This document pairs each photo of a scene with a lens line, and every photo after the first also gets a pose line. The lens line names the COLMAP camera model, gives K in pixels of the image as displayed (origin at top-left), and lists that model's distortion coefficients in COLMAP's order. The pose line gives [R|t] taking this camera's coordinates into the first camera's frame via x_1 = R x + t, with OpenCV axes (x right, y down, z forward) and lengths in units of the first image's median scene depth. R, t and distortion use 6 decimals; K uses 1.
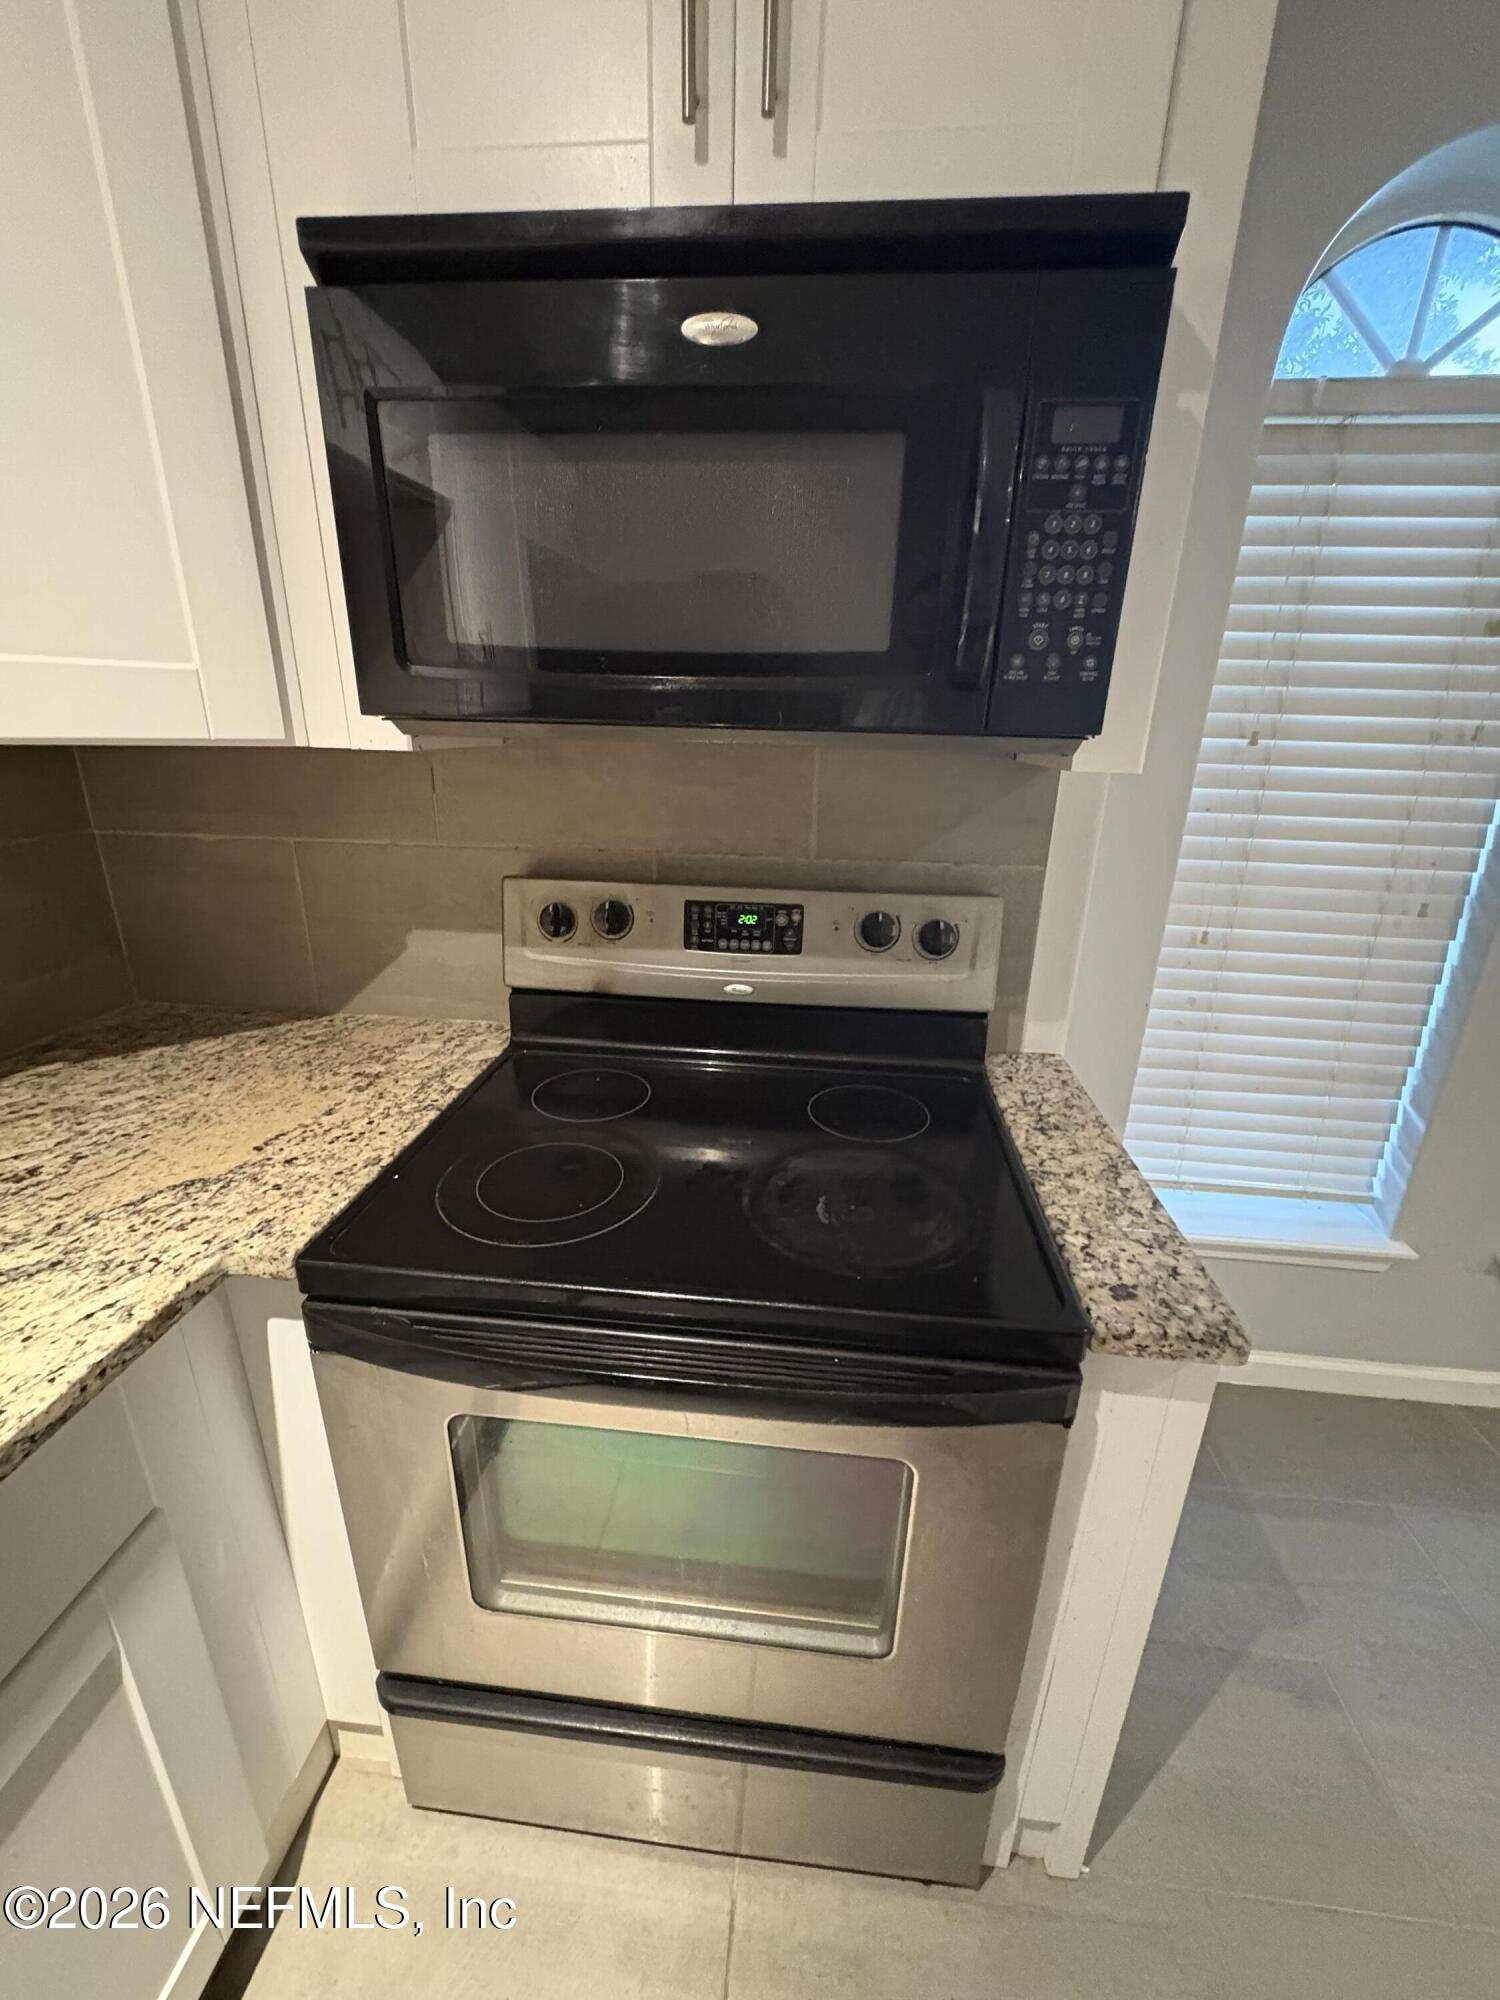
lens RADIAL K [[800.2, 0, 753.0], [0, 800.2, 1002.9], [0, 0, 1]] dist [0.000154, 0.000754]
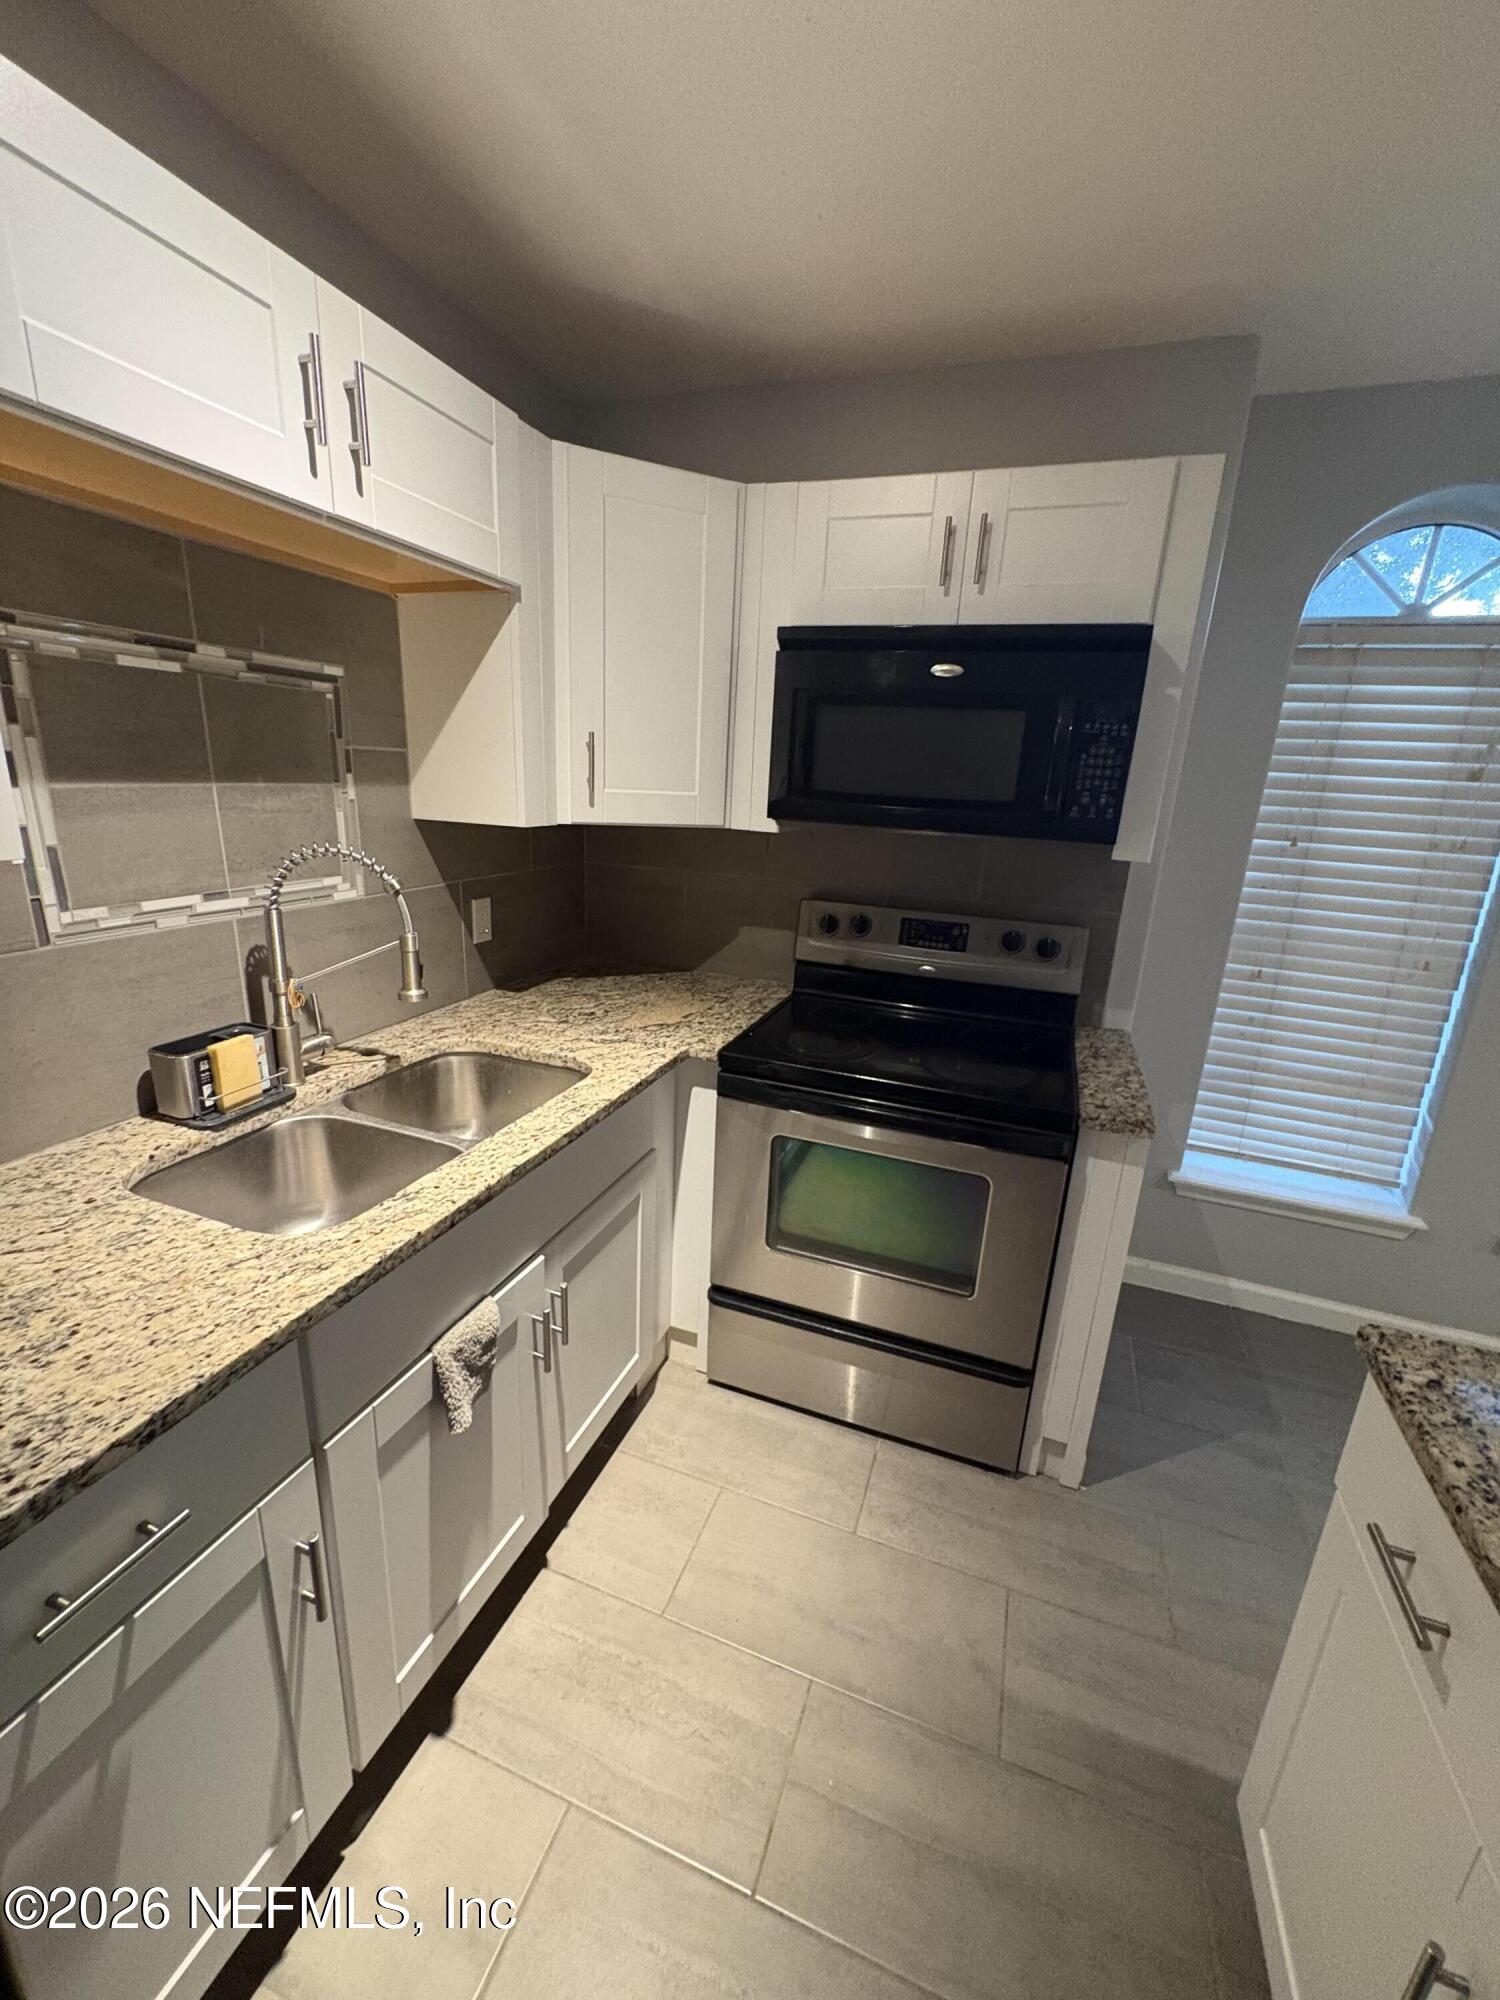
lens RADIAL K [[800.2, 0, 751.3], [0, 800.2, 1003.5], [0, 0, 1]] dist [0.000154, 0.000754]
pose [[0.967658, 0.094390, -0.233940, 0.026401], [-0.109423, 0.992628, -0.052110, 0.194343], [0.227297, 0.076023, 0.970854, -0.805416]]
